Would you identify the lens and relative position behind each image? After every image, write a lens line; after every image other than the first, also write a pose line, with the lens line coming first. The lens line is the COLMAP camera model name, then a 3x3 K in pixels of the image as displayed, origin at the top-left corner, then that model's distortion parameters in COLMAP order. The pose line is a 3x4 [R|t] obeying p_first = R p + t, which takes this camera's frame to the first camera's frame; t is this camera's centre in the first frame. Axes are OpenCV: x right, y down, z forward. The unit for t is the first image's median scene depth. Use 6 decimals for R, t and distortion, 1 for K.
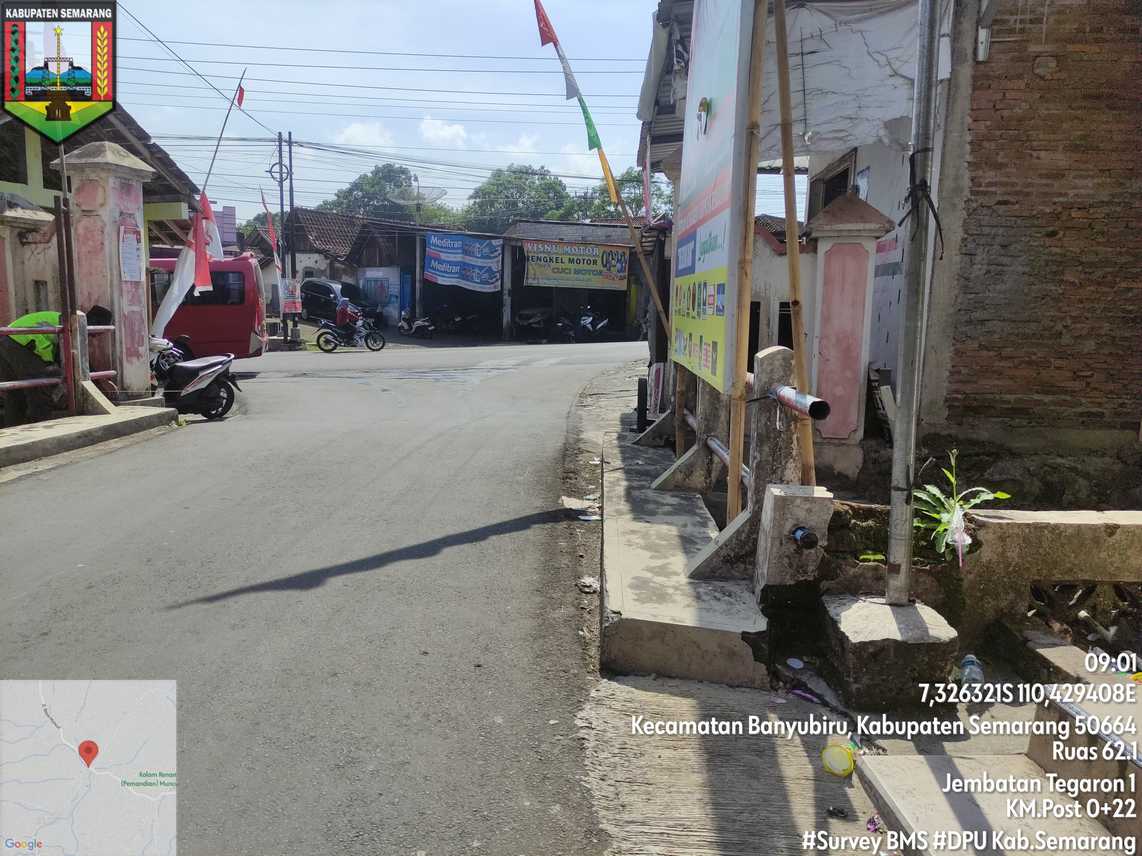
lens RADIAL K [[841.6, 0, 568.7], [0, 841.6, 426.4], [0, 0, 1]] dist [0.063047, -0.069790]
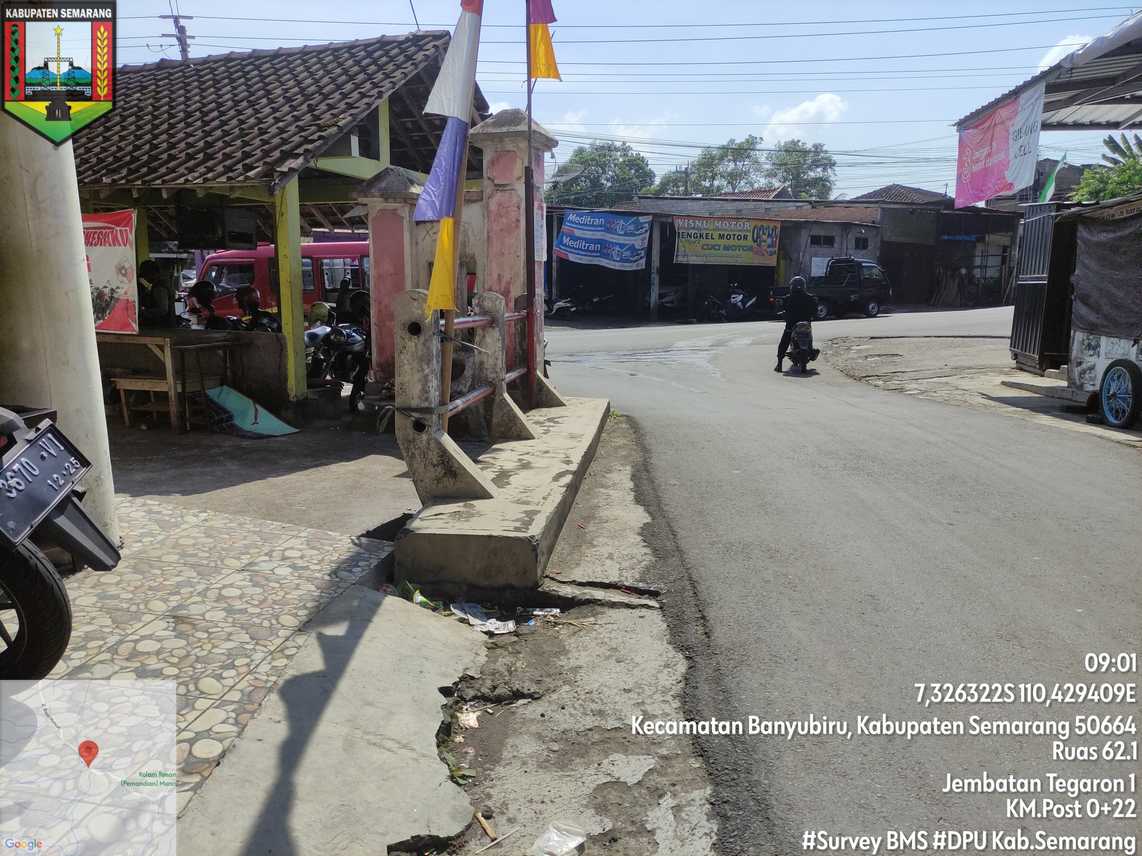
lens RADIAL K [[841.6, 0, 568.7], [0, 841.6, 426.4], [0, 0, 1]] dist [0.063047, -0.069790]
pose [[0.998184, -0.004955, -0.060041, -0.329158], [0.006356, 0.999711, 0.023177, -0.009102], [0.059908, -0.023517, 0.997927, 0.063235]]
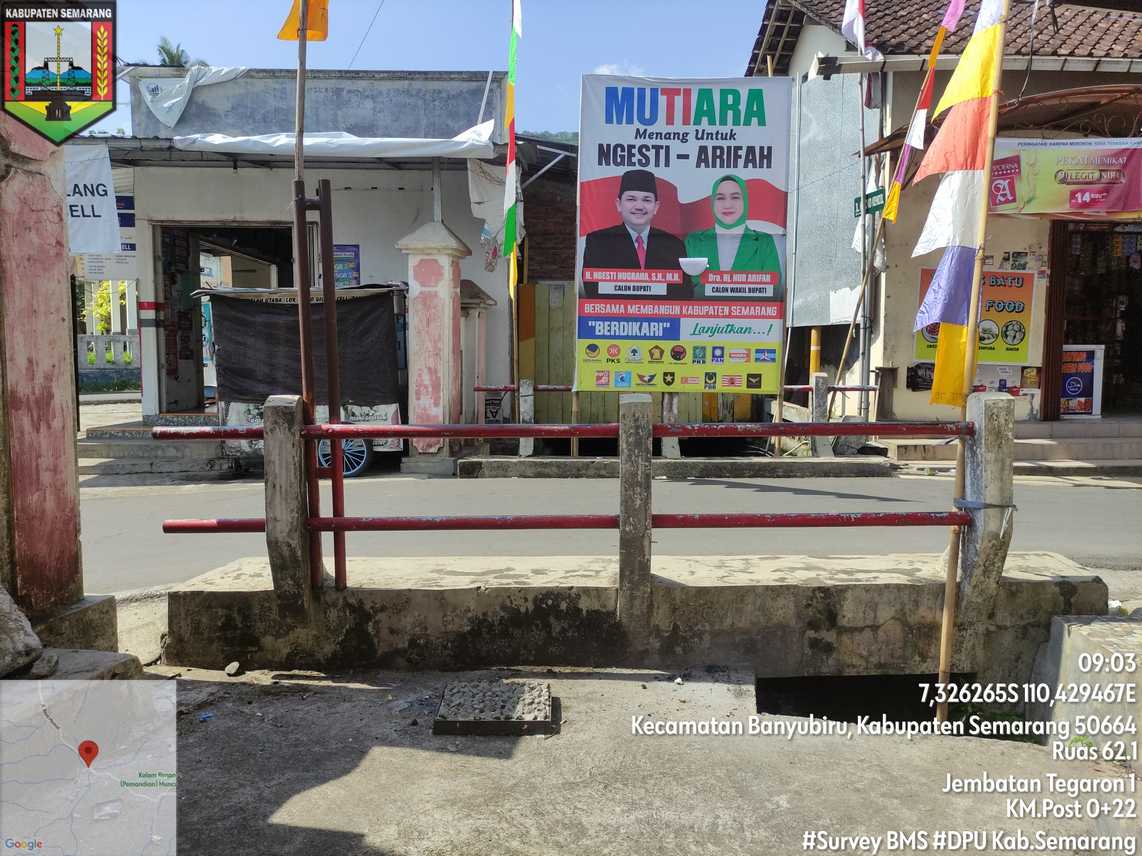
lens RADIAL K [[841.6, 0, 568.7], [0, 841.6, 426.4], [0, 0, 1]] dist [0.063047, -0.069790]
pose [[-0.063781, -0.109743, 0.991911, -0.749751], [0.129972, 0.984556, 0.117287, -0.105994], [-0.989464, 0.136402, -0.048533, 0.587195]]
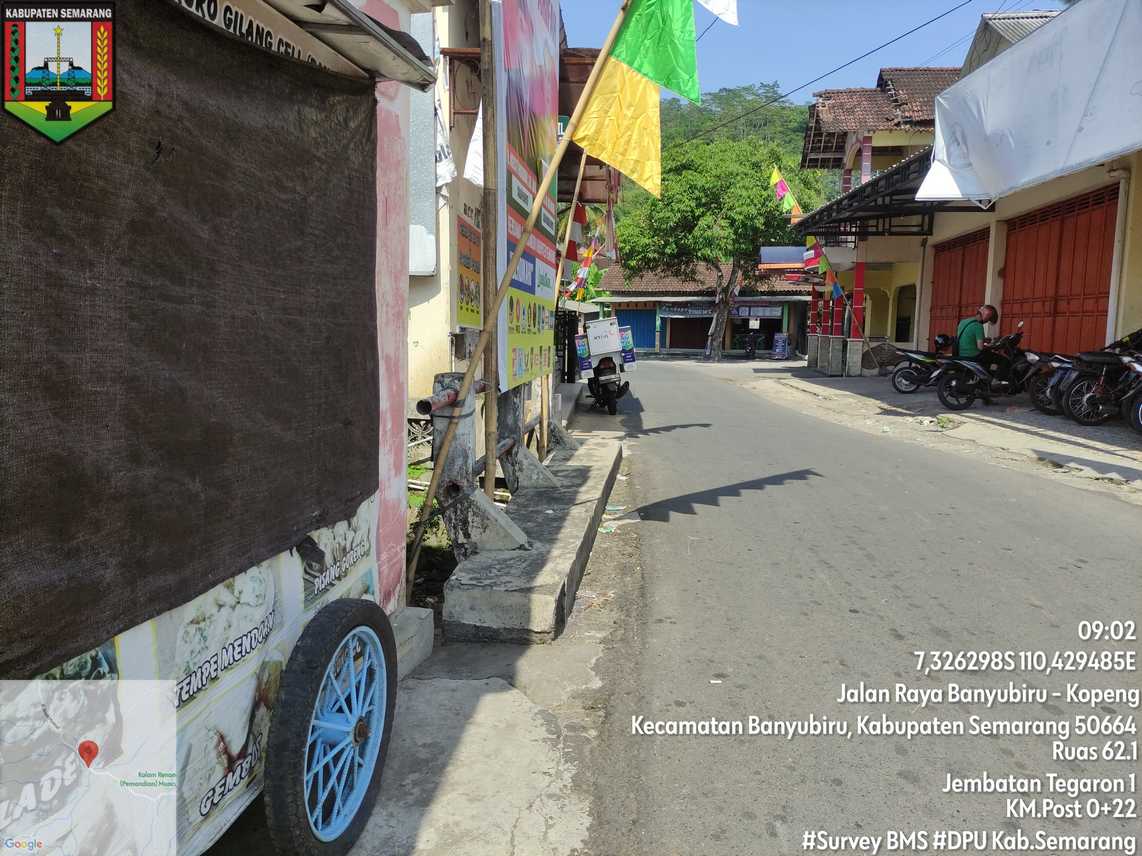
lens RADIAL K [[841.6, 0, 568.7], [0, 841.6, 426.4], [0, 0, 1]] dist [0.063047, -0.069790]
pose [[-0.996019, -0.050551, 0.073416, 0.004208], [-0.030005, 0.965712, 0.257876, -0.132327], [-0.083934, 0.254647, -0.963385, 0.929104]]
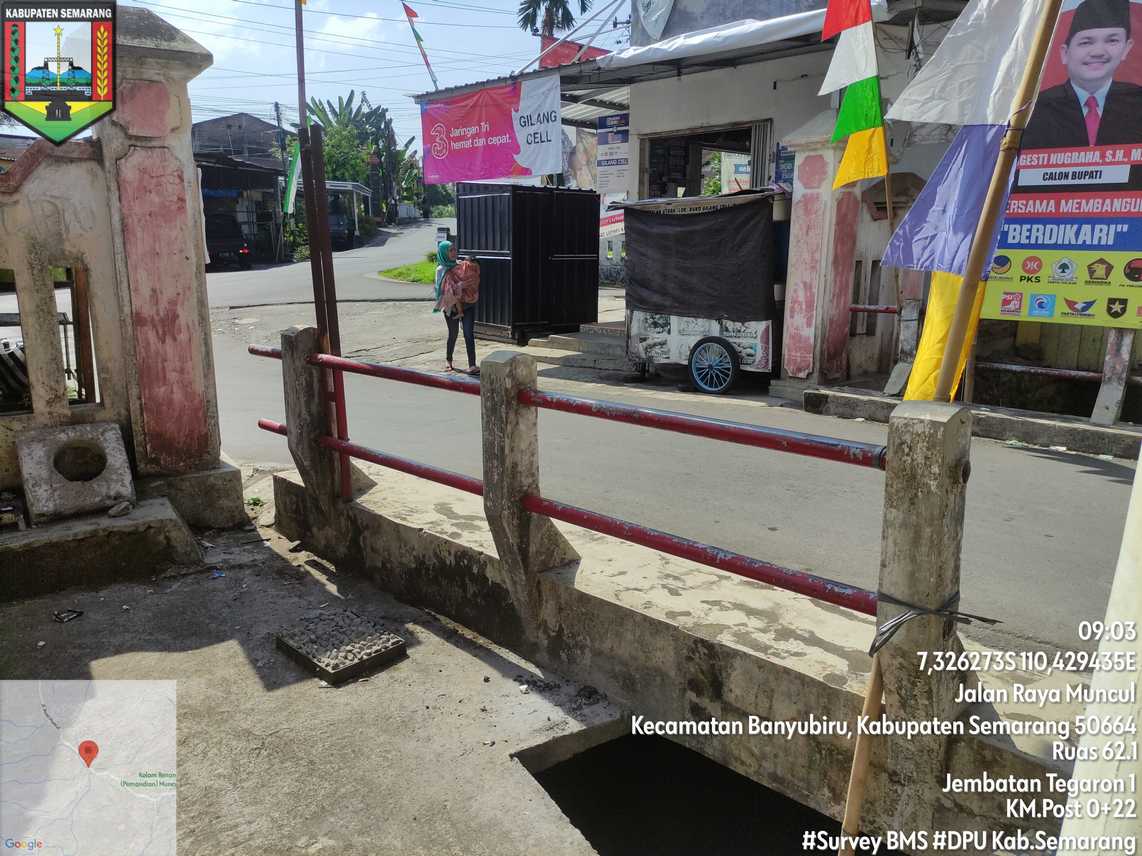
lens RADIAL K [[843.8, 0, 570.0], [0, 843.8, 425.3], [0, 0, 1]] dist [0.054633, -0.047784]
pose [[0.669538, -0.181441, 0.720277, -0.606752], [0.116262, 0.983353, 0.139639, -0.087885], [-0.733623, -0.009752, 0.679487, 0.322791]]
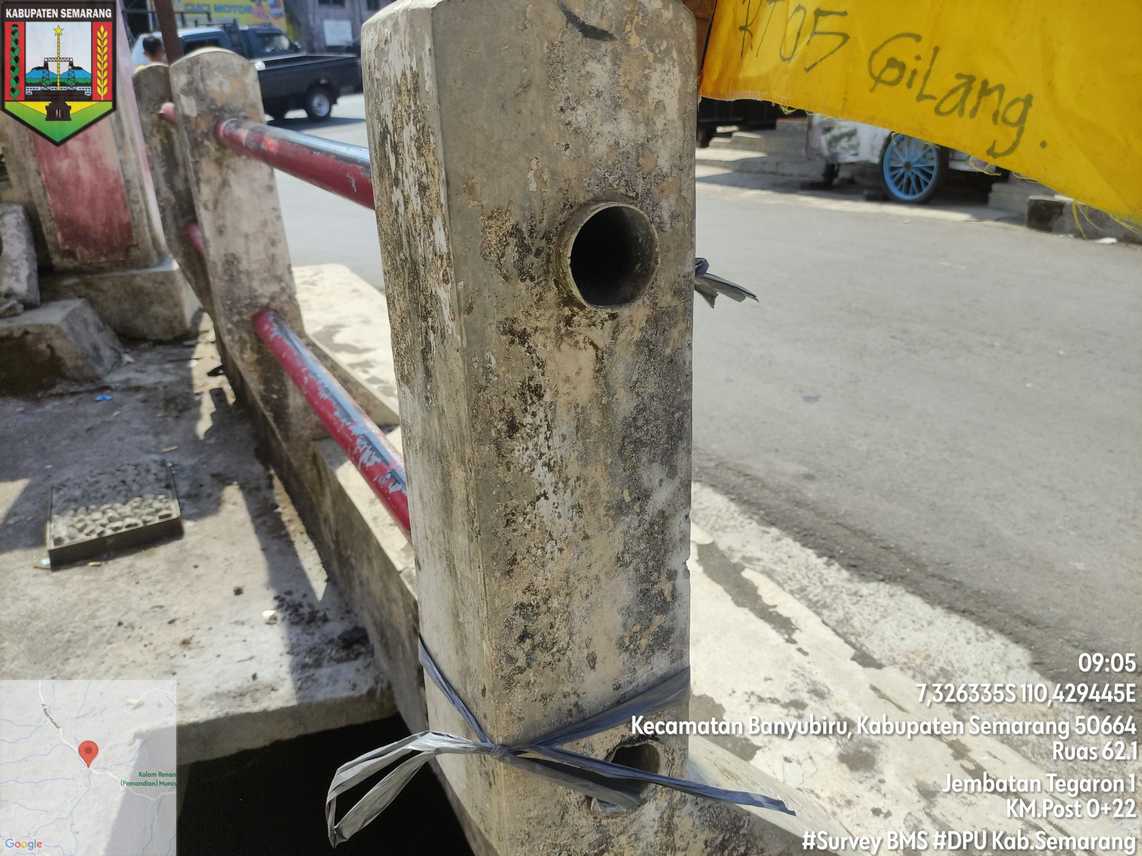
lens RADIAL K [[853.3, 0, 571.0], [0, 853.3, 428.0], [0, 0, 1]] dist [0.057558, -0.082904]
pose [[0.863220, -0.246155, 0.440749, -0.433713], [0.120616, 0.948346, 0.293414, -0.045151], [-0.490208, -0.200120, 0.848321, 0.347828]]
